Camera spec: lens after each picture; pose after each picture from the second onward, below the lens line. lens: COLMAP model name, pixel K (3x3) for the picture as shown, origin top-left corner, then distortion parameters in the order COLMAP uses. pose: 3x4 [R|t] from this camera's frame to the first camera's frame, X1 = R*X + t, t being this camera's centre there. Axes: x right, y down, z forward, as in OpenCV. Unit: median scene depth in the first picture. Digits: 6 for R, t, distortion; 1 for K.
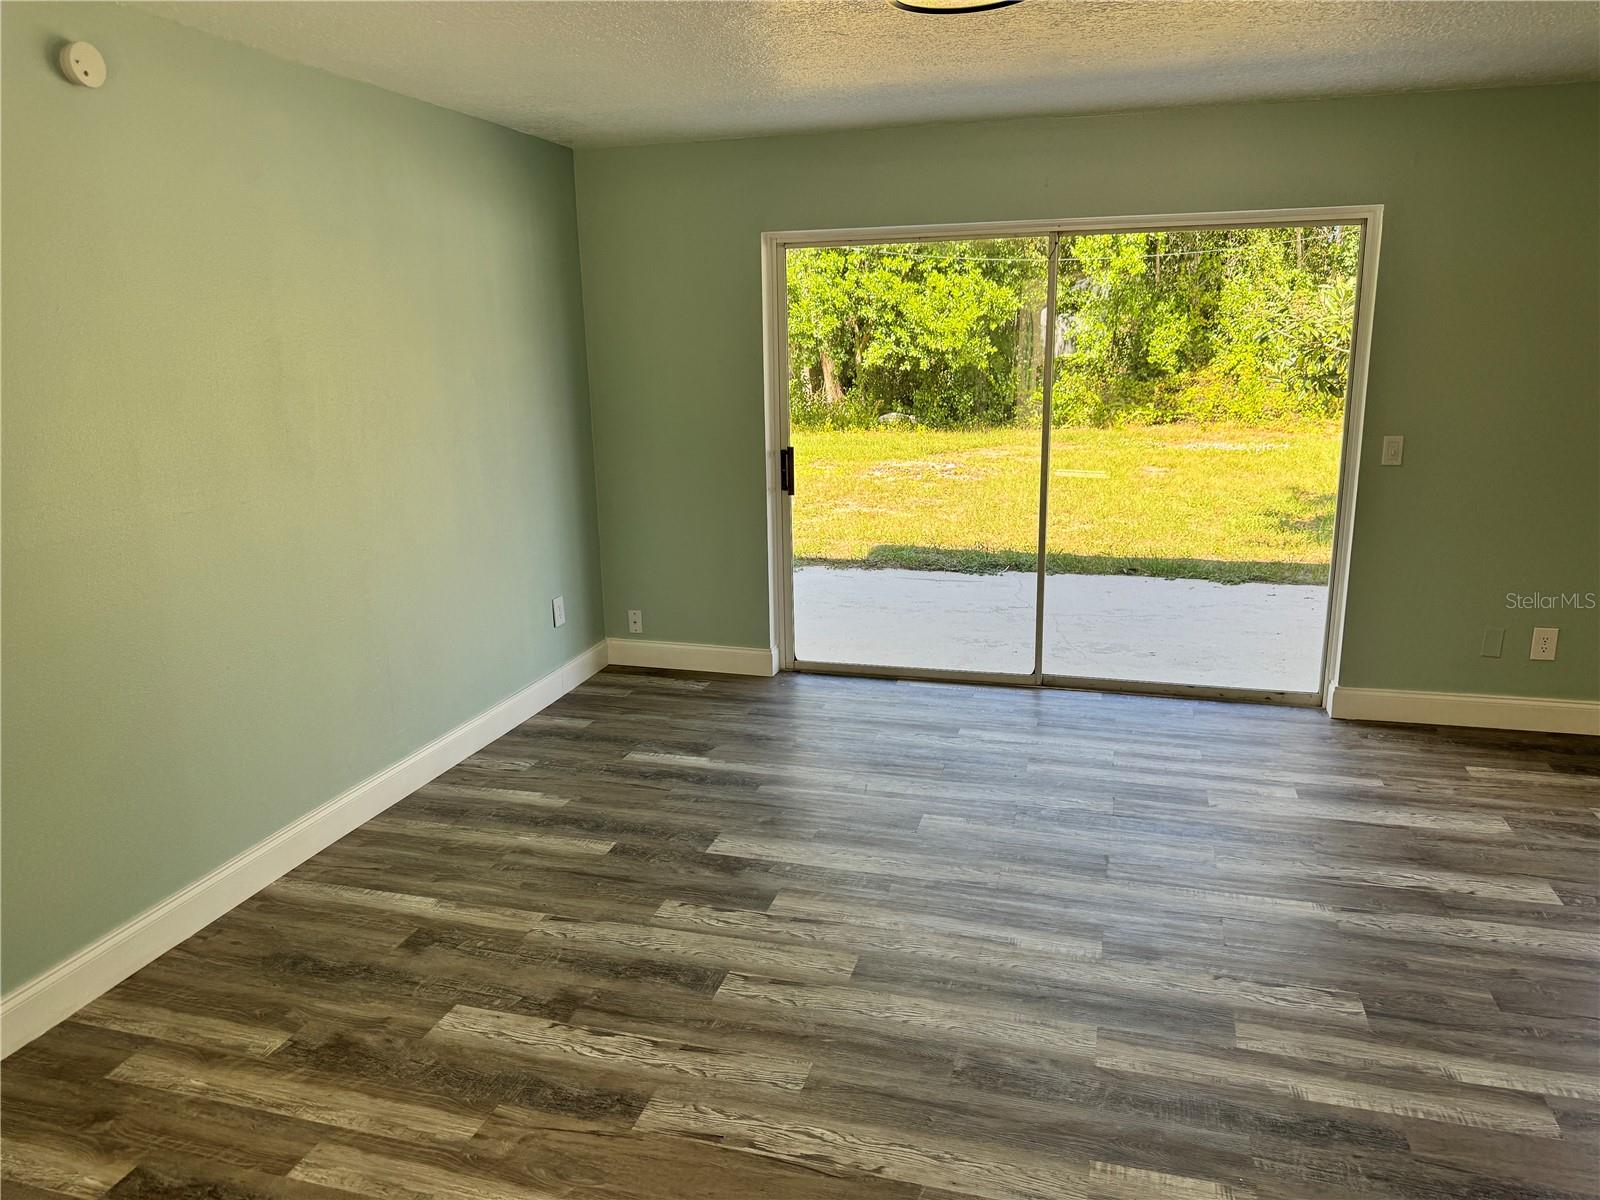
lens RADIAL K [[1115.0, 0, 800.0], [0, 1115.0, 600.0], [0, 0, 1]] dist [0.001974, -0.045849]
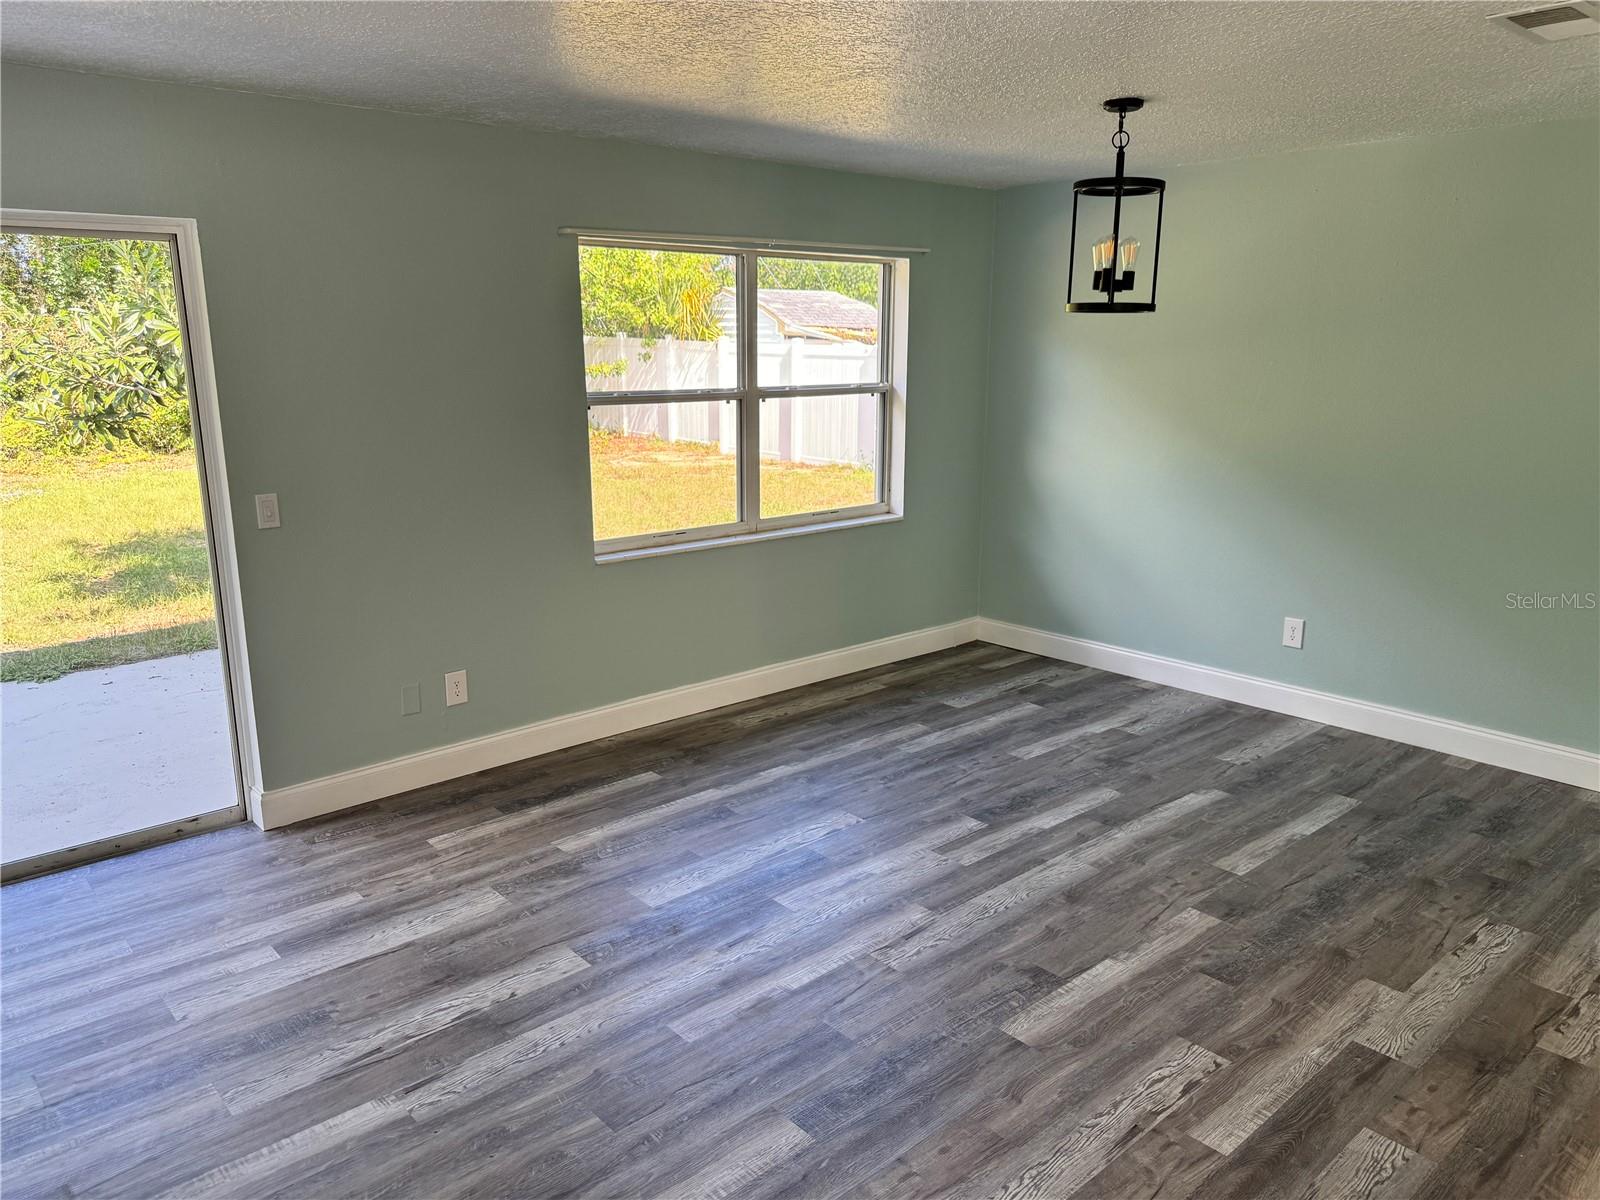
lens RADIAL K [[1155.8, 0, 751.6], [0, 1155.8, 586.3], [0, 0, 1]] dist [0.003281, -0.005528]
pose [[0.554274, -0.166375, 0.815537, 0.005038], [0.198268, 0.978006, 0.064768, -0.060986], [-0.808375, 0.125795, 0.575069, 0.199462]]
